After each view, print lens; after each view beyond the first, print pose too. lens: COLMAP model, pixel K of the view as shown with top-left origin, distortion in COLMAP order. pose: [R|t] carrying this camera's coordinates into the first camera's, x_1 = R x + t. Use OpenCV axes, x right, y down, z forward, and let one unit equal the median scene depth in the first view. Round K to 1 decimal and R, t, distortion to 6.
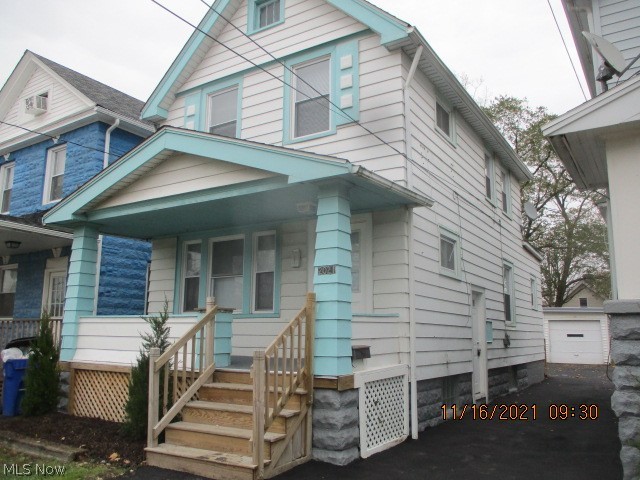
lens RADIAL K [[531.1, 0, 320.0], [0, 531.1, 240.0], [0, 0, 1]] dist [-0.027419, -0.000509]
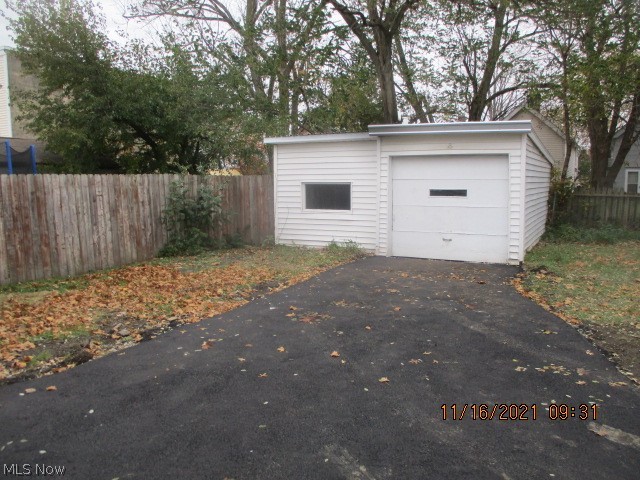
lens RADIAL K [[531.1, 0, 320.0], [0, 531.1, 240.0], [0, 0, 1]] dist [-0.027419, -0.000509]
pose [[0.997342, -0.025924, 0.068102, 1.196313], [0.005567, 0.958953, 0.283510, 0.332554], [-0.072656, -0.282377, 0.956548, 2.030610]]
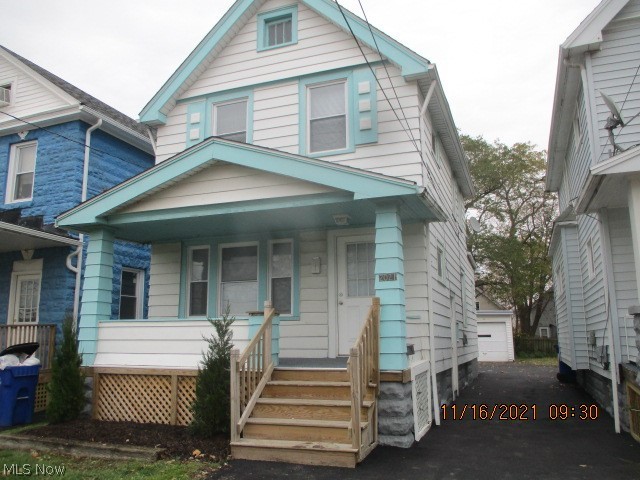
lens RADIAL K [[531.1, 0, 320.0], [0, 531.1, 240.0], [0, 0, 1]] dist [-0.027419, -0.000509]
pose [[0.977867, 0.023937, 0.207853, -0.300778], [-0.022258, 0.999698, -0.010412, -0.006576], [-0.208040, 0.005555, 0.978105, -0.065987]]
